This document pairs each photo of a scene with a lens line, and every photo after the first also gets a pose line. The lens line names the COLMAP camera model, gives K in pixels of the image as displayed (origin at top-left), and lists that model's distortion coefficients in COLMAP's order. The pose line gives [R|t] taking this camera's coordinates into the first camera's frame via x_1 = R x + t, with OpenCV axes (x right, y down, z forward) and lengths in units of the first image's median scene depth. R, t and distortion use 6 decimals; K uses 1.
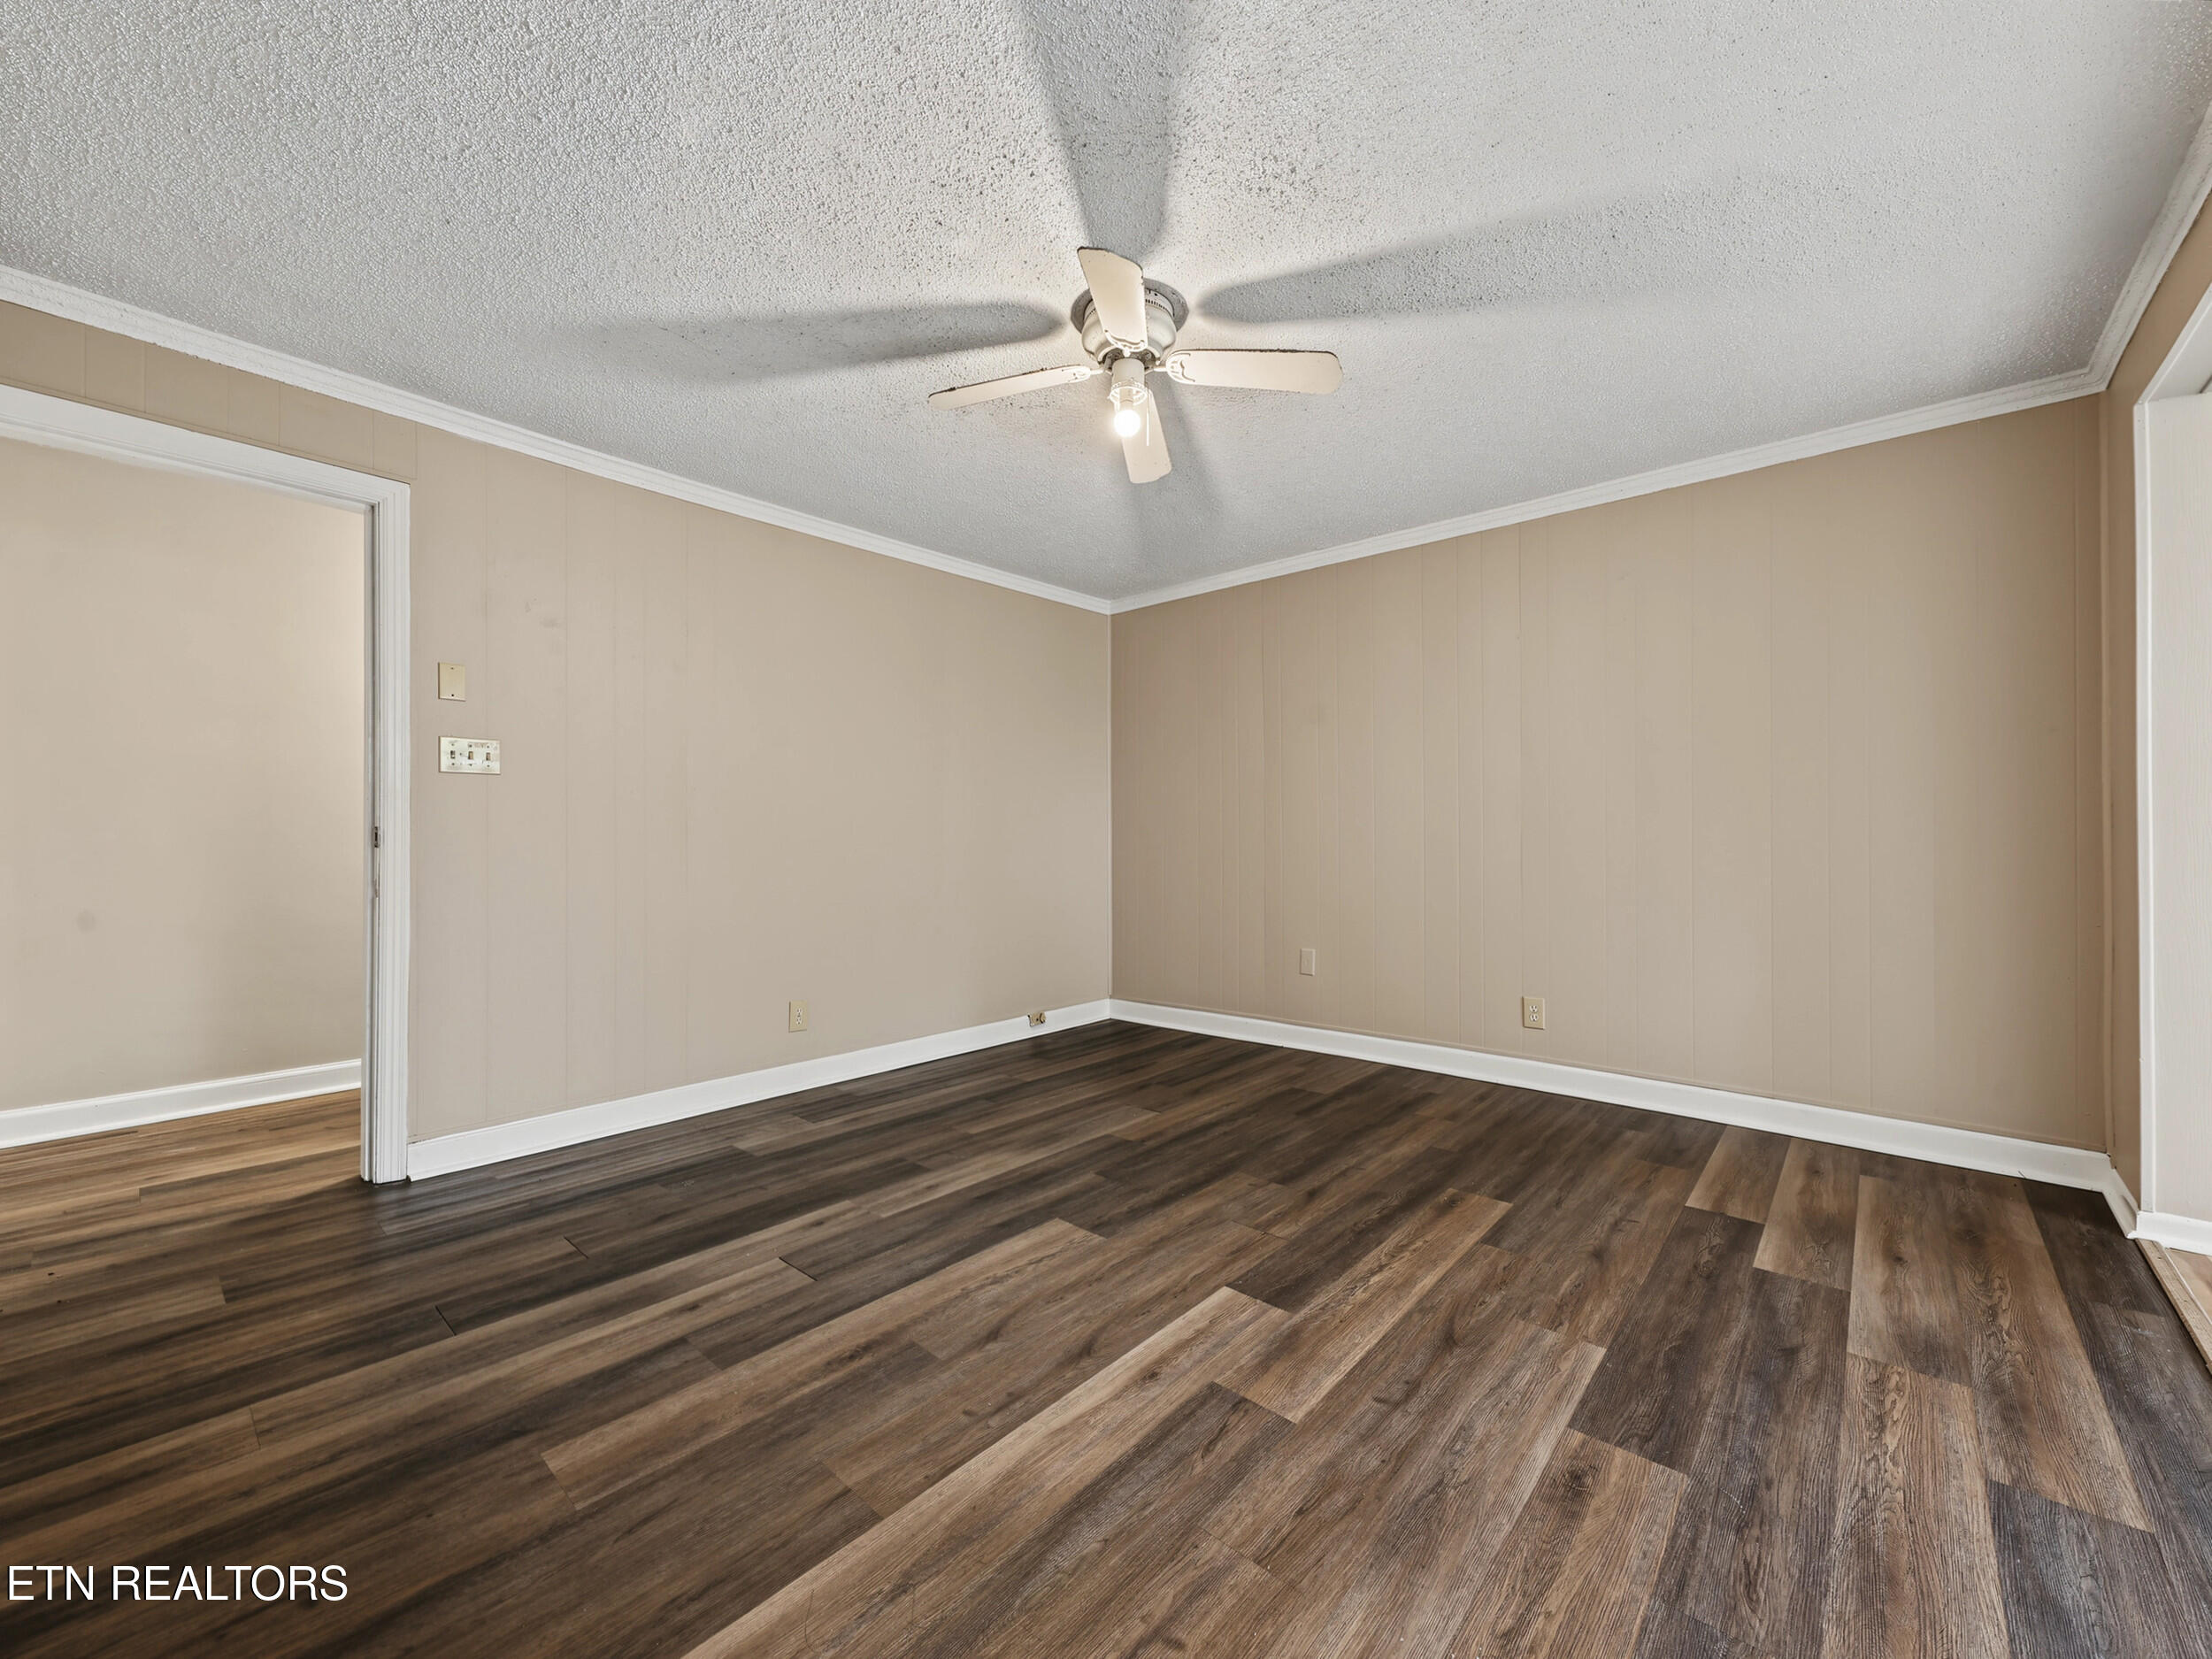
lens RADIAL K [[876.5, 0, 1096.6], [0, 876.5, 833.5], [0, 0, 1]] dist [-0.014206, 0.008037]
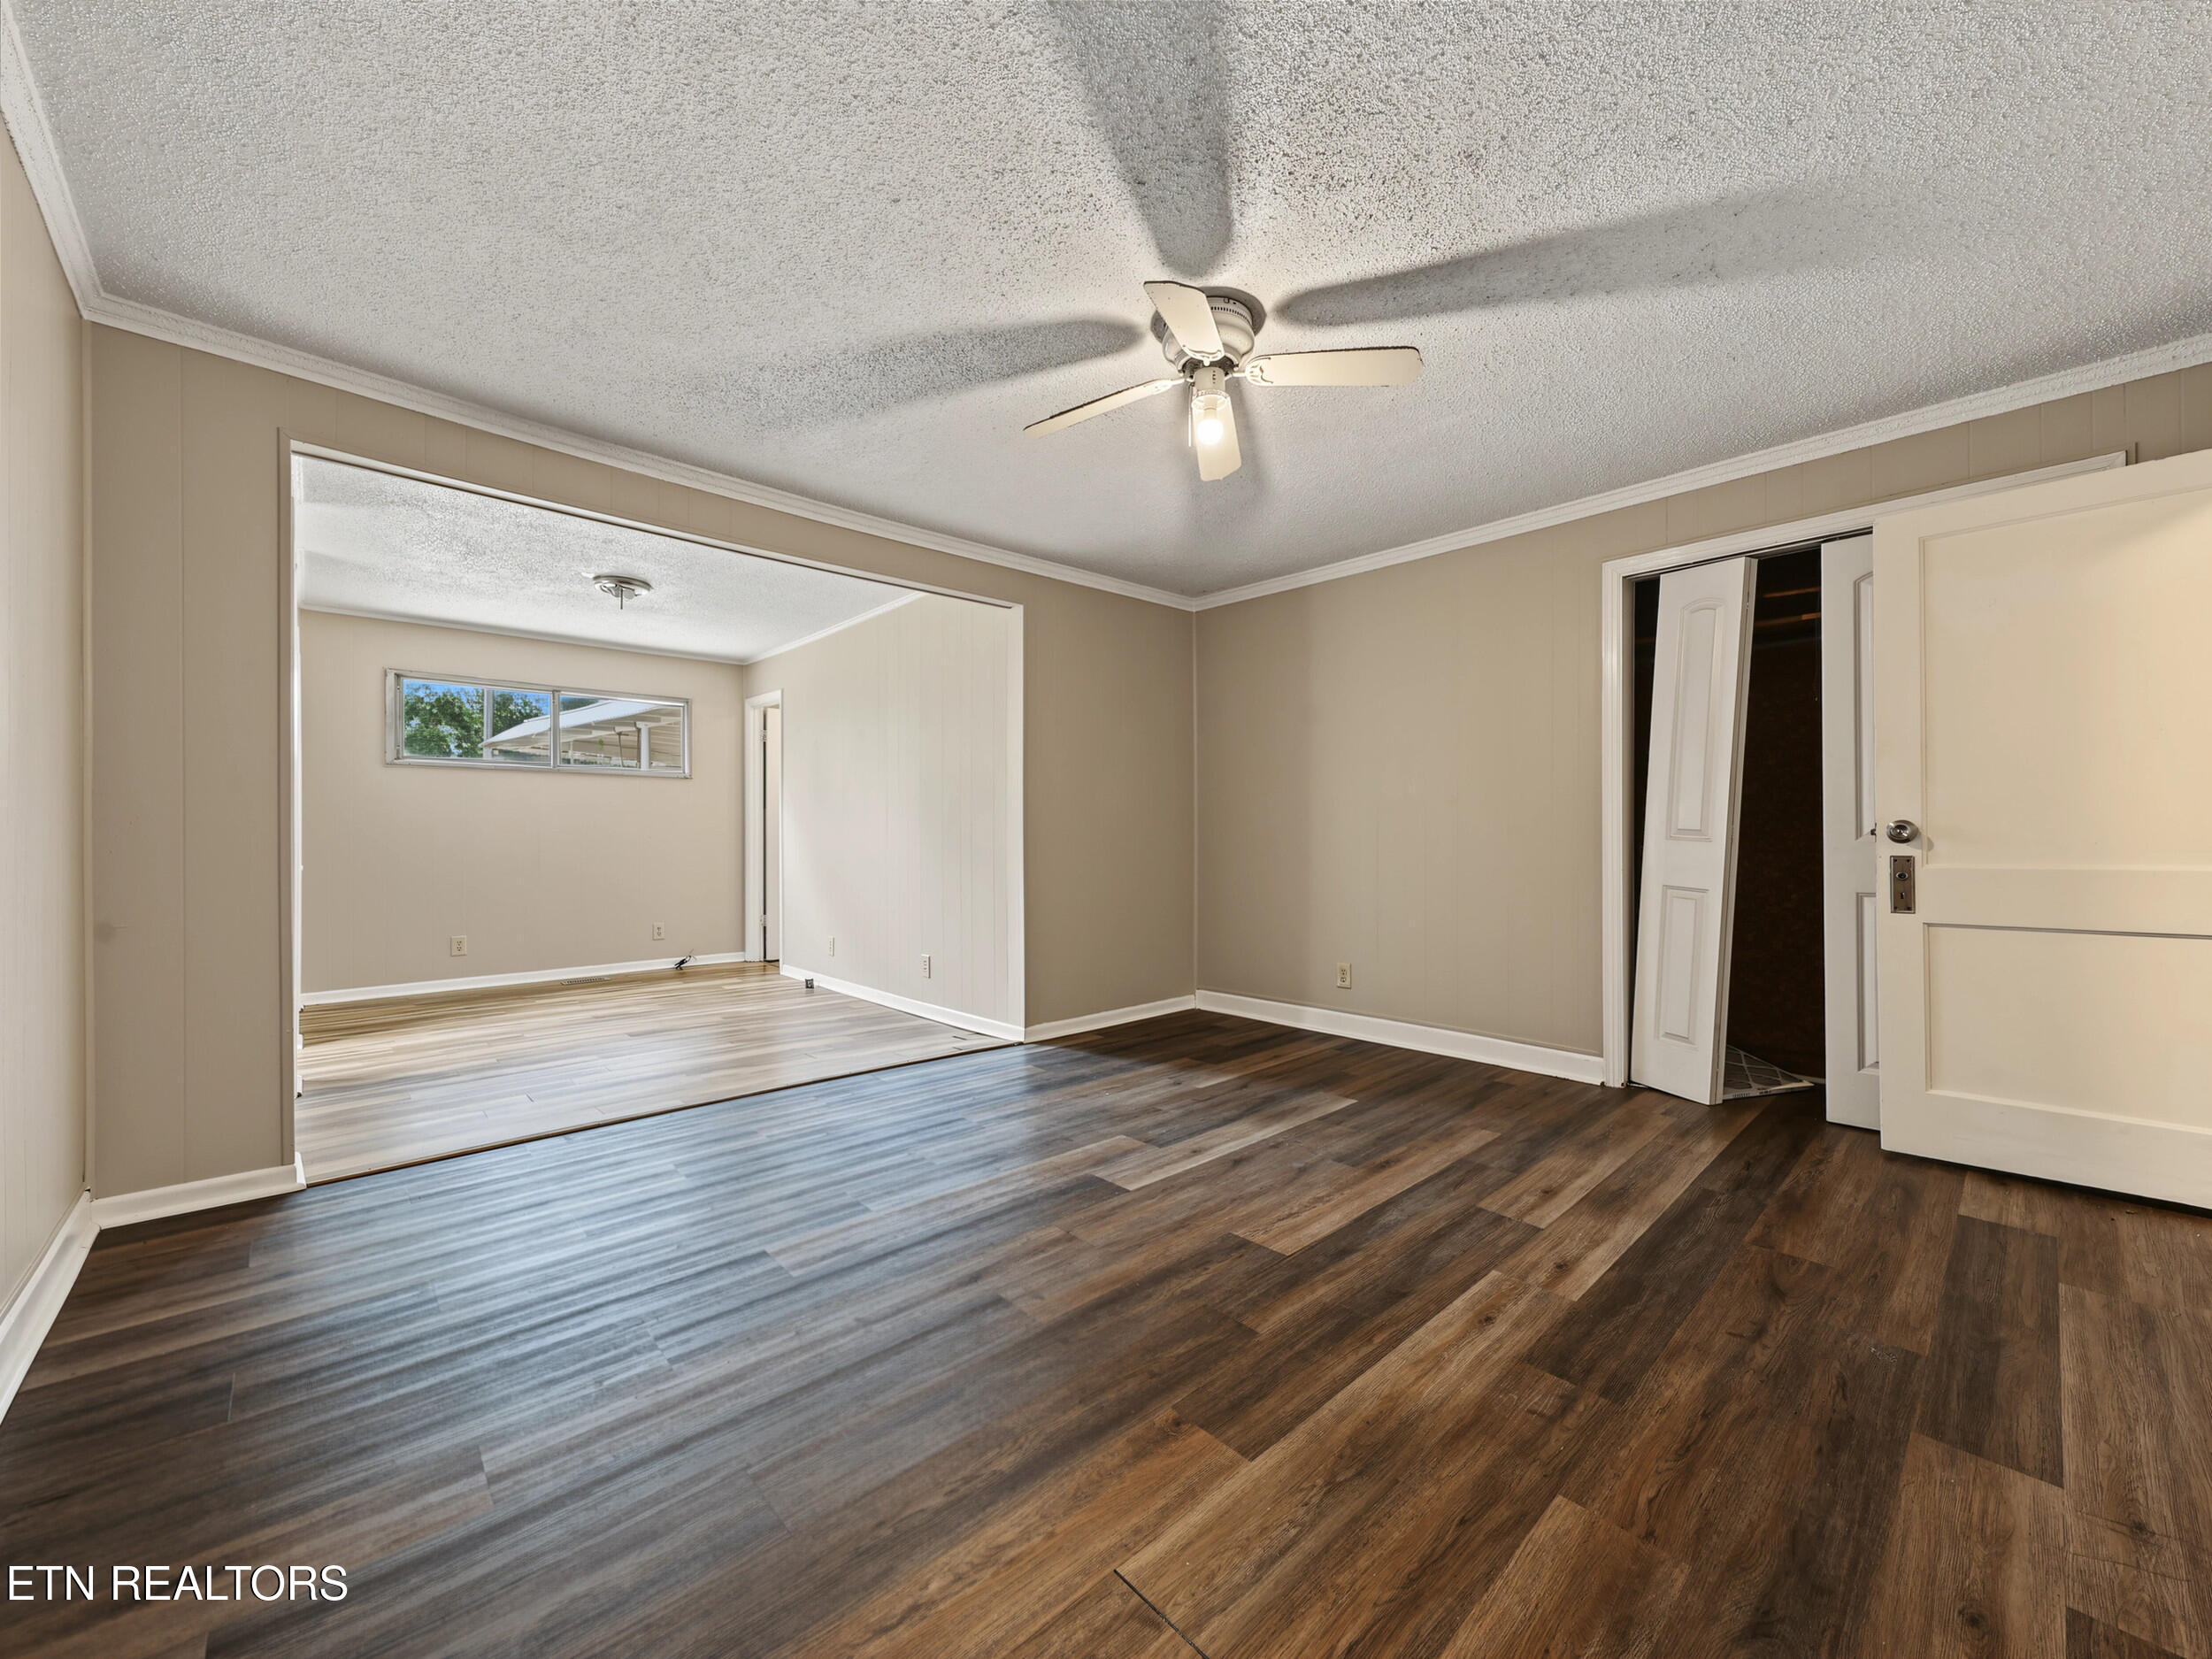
lens RADIAL K [[861.8, 0, 1106.0], [0, 861.8, 829.5], [0, 0, 1]] dist [-0.009548, -0.000212]
pose [[-0.996145, -0.000126, 0.087723, 0.065015], [-0.001116, 0.999936, -0.011236, 0.015409], [-0.087716, -0.011291, -0.996082, 1.934560]]
